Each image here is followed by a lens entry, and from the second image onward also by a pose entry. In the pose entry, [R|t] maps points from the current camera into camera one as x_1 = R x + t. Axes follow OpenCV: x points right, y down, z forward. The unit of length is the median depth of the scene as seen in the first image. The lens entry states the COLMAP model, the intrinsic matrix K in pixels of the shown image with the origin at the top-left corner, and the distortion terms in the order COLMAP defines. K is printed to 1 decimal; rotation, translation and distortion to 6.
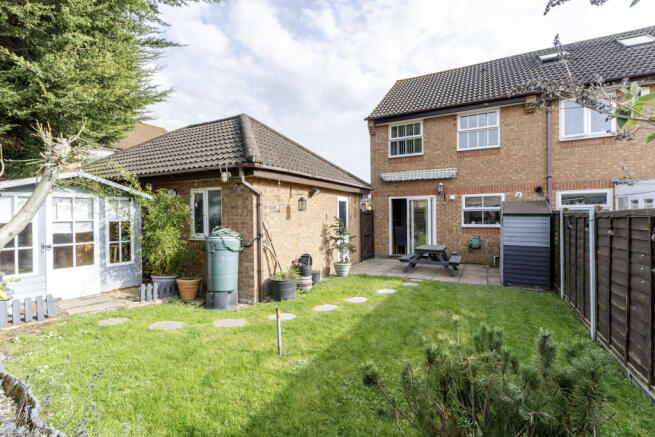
lens RADIAL K [[301.0, 0, 326.6], [0, 301.0, 214.0], [0, 0, 1]] dist [0.001960, -0.000519]
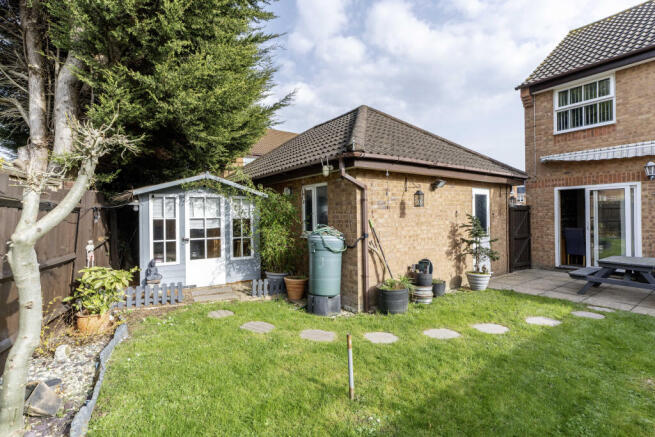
lens RADIAL K [[301.0, 0, 326.6], [0, 301.0, 214.0], [0, 0, 1]] dist [0.001960, -0.000519]
pose [[0.895655, -0.004156, -0.444729, 0.066955], [0.006116, 0.999977, 0.002973, 0.005982], [0.444707, -0.005383, 0.895660, 0.170741]]
